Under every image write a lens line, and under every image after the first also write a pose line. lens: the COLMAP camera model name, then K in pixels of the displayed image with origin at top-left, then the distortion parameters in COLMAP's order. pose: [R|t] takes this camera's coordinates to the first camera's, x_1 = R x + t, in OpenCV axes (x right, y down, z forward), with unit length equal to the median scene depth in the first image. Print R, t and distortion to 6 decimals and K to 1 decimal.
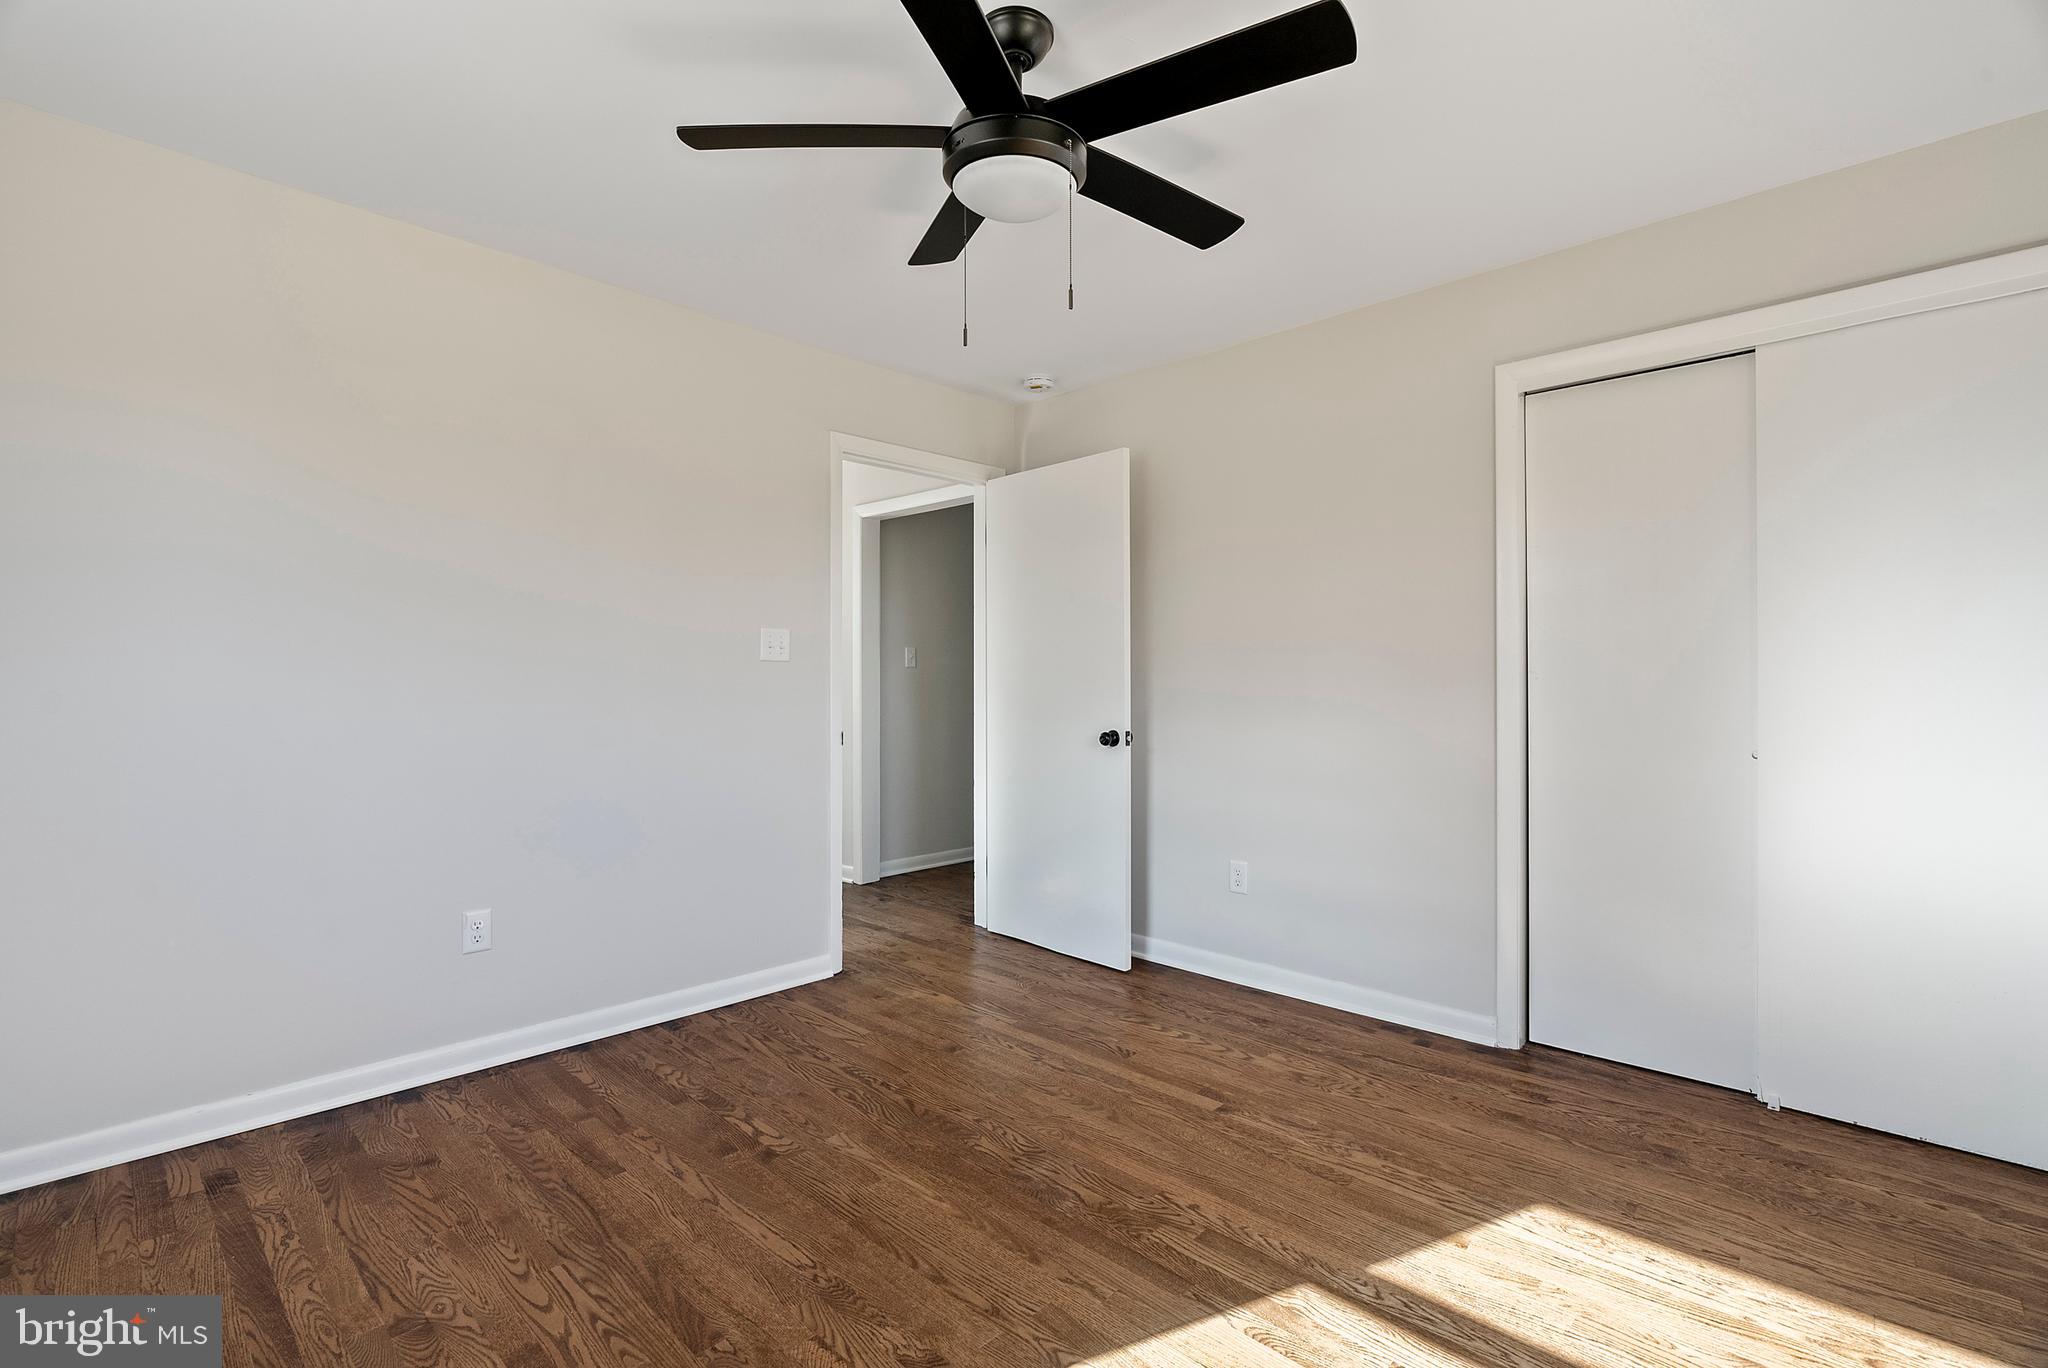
lens RADIAL K [[920.3, 0, 1033.9], [0, 920.3, 678.0], [0, 0, 1]] dist [-0.000314, 0.000396]
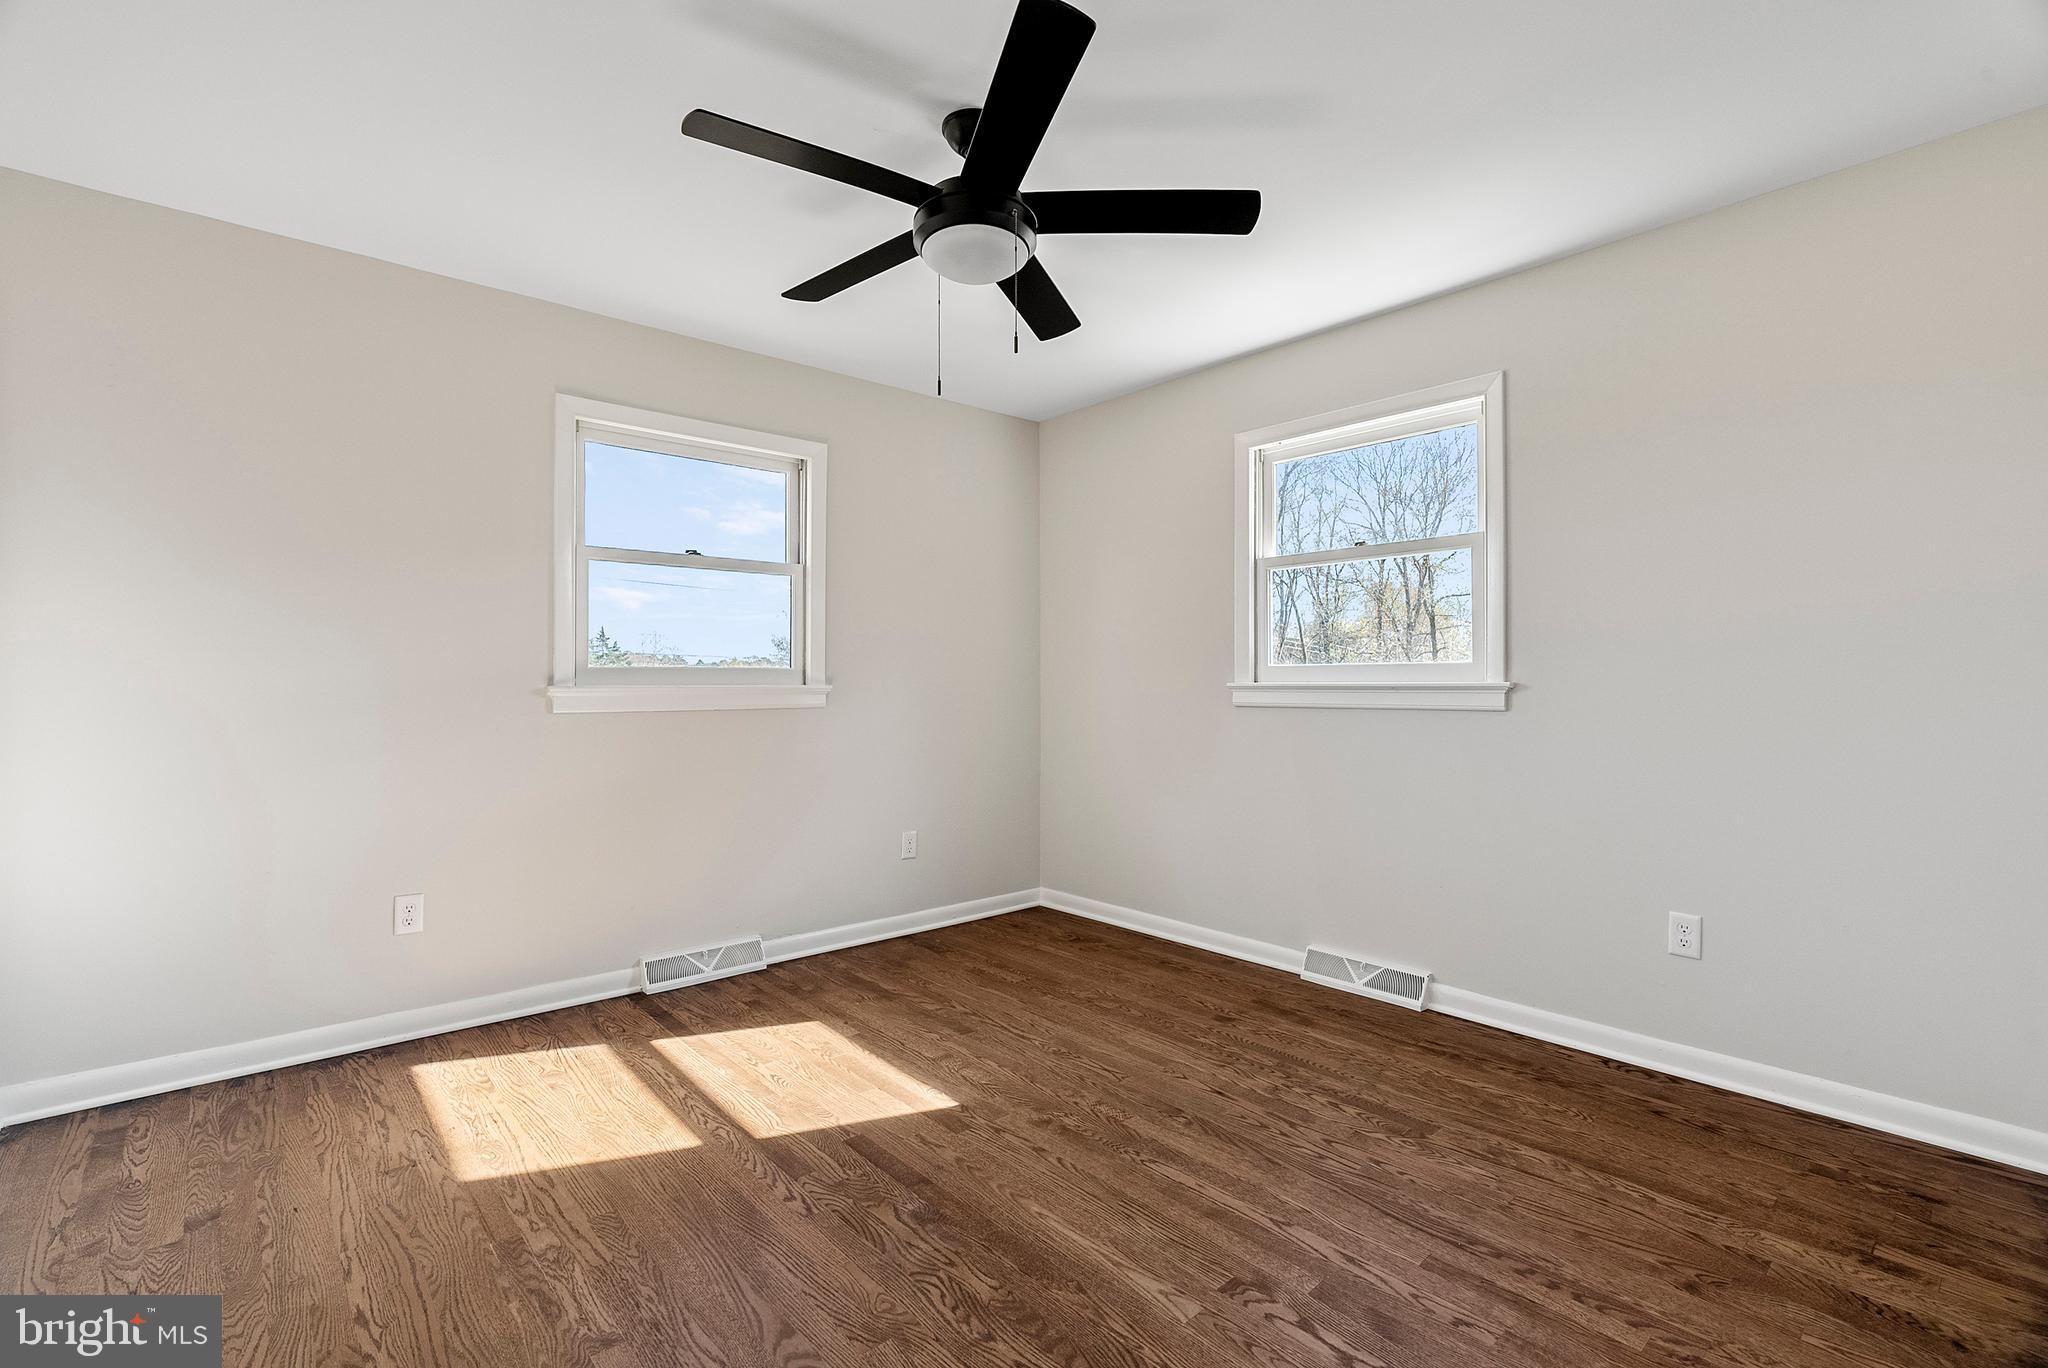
lens RADIAL K [[920.3, 0, 1033.9], [0, 920.3, 678.0], [0, 0, 1]] dist [-0.000314, 0.000396]
pose [[-0.996330, -0.000532, 0.085594, -0.178851], [-0.001344, 0.999955, -0.009436, 0.014508], [-0.085585, -0.009517, -0.996285, 1.985949]]
